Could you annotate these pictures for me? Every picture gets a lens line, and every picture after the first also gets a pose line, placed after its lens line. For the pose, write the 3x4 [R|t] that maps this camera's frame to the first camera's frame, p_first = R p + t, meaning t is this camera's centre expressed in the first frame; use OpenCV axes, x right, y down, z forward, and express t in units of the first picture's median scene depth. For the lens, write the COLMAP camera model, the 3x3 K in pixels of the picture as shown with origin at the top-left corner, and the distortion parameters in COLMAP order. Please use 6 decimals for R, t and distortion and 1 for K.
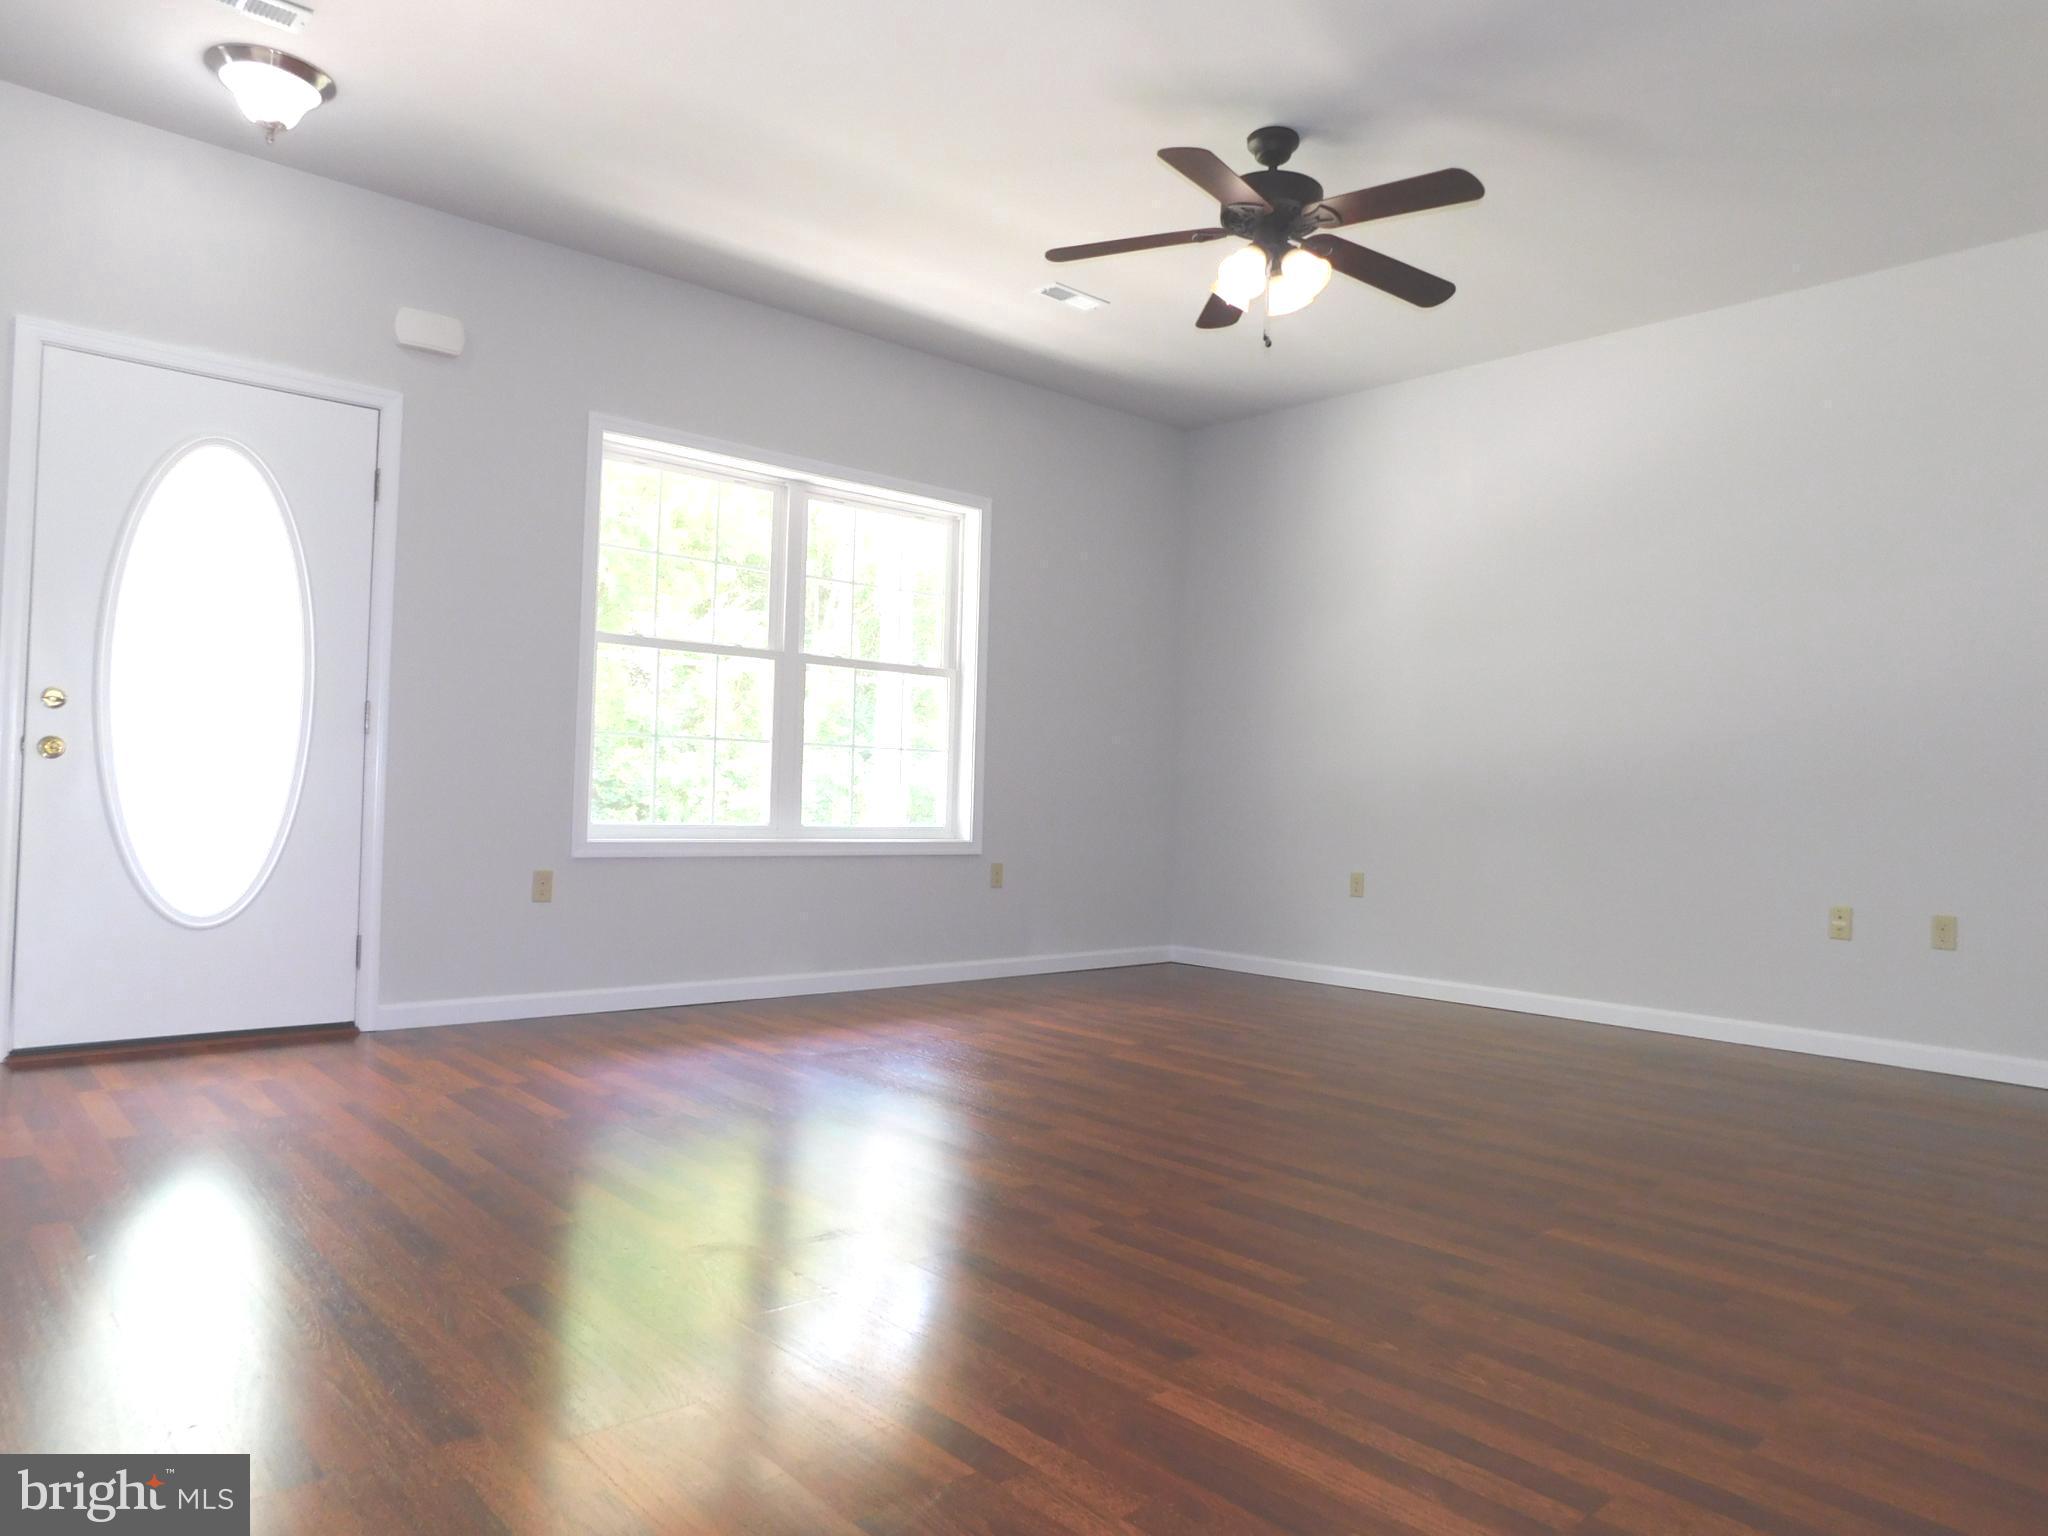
lens RADIAL K [[1361.3, 0, 1021.2], [0, 1361.3, 787.3], [0, 0, 1]] dist [-0.069776, 0.050290]
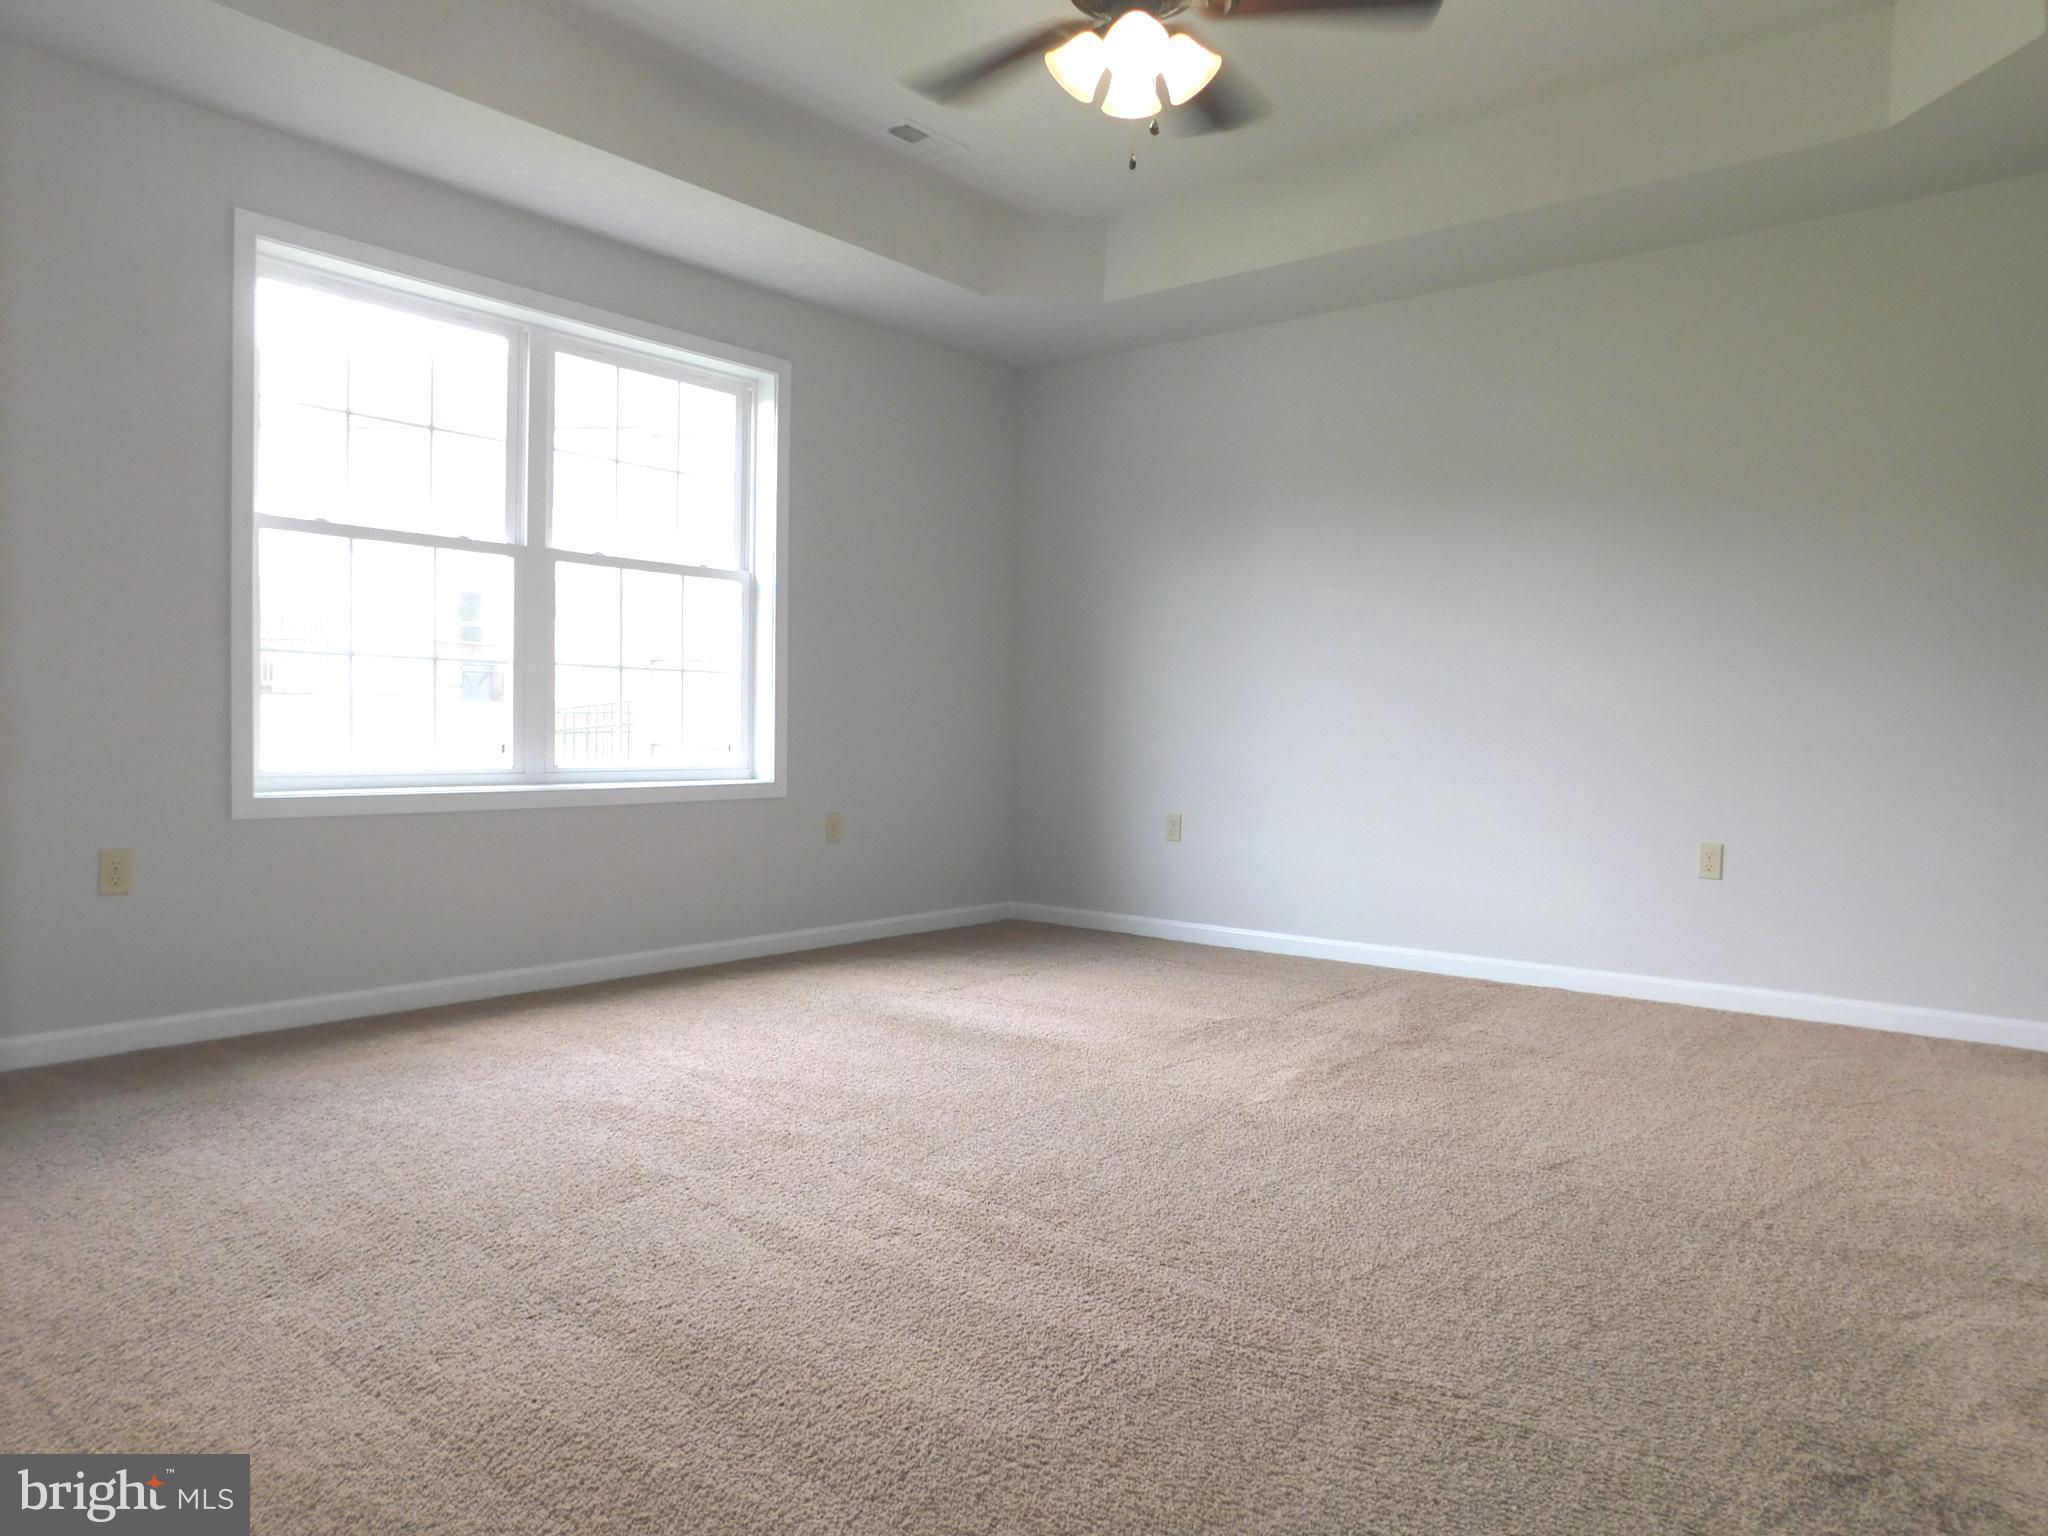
lens RADIAL K [[1361.3, 0, 1022.9], [0, 1361.3, 767.7], [0, 0, 1]] dist [-0.069776, 0.050290]
pose [[0.989176, -0.020062, 0.145354, -0.006916], [0.014829, 0.999205, 0.037000, 0.003208], [-0.145981, -0.034444, 0.988688, 0.185483]]
